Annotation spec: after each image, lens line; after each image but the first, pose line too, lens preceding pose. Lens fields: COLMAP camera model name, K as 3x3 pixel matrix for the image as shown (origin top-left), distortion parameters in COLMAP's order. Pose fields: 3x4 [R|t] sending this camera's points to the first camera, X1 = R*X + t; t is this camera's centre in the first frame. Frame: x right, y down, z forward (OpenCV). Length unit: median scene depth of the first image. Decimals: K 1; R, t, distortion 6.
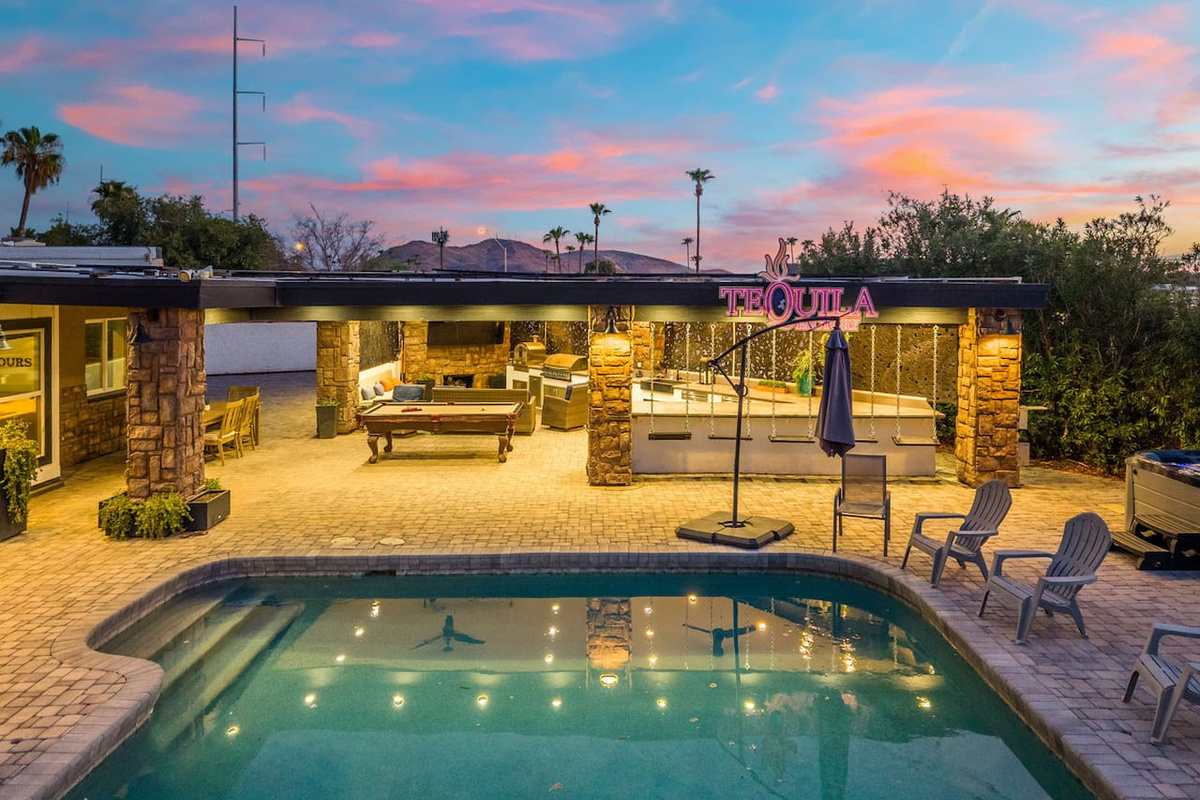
lens RADIAL K [[808.0, 0, 613.0], [0, 808.0, 294.0], [0, 0, 1]] dist [0.018789, -0.008088]
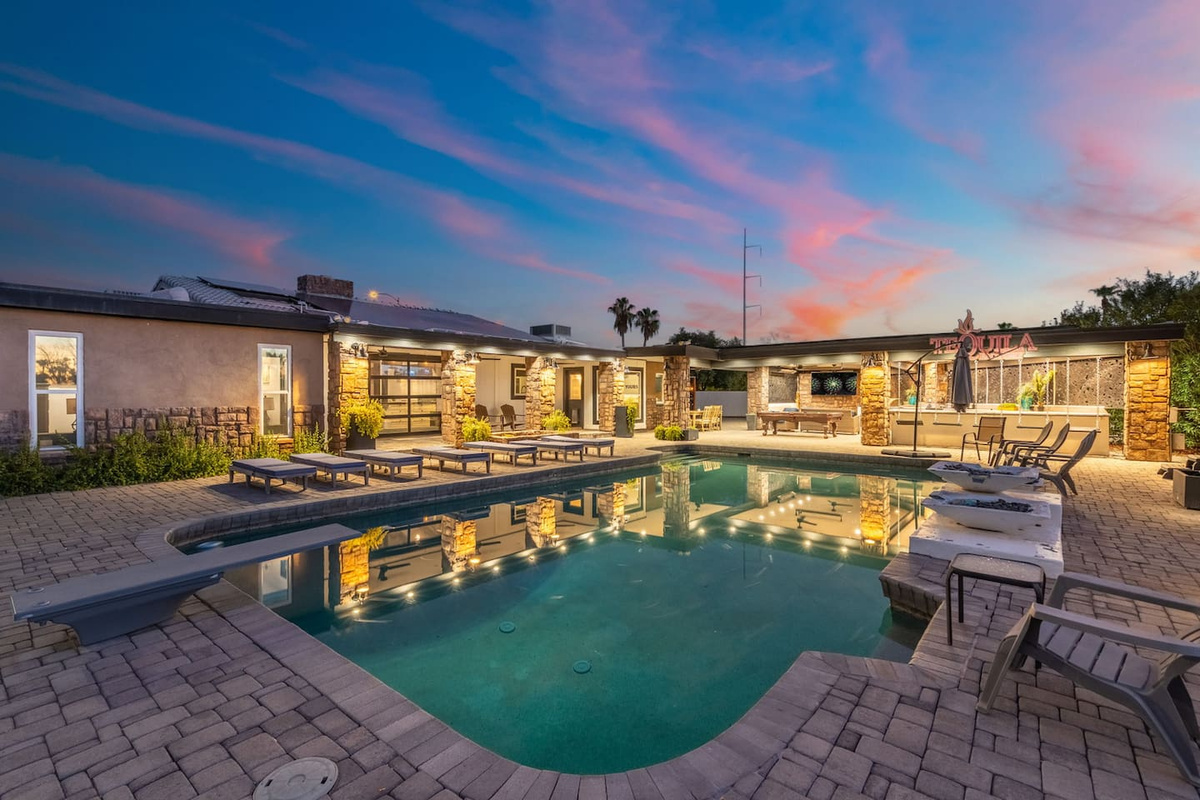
lens RADIAL K [[556.1, 0, 599.7], [0, 556.1, 395.0], [0, 0, 1]] dist [-0.010519, -0.001110]
pose [[0.756110, -0.005544, -0.654421, 0.372901], [-0.010525, 0.999732, -0.020631, 0.148453], [0.654359, 0.022487, 0.755849, -0.444361]]
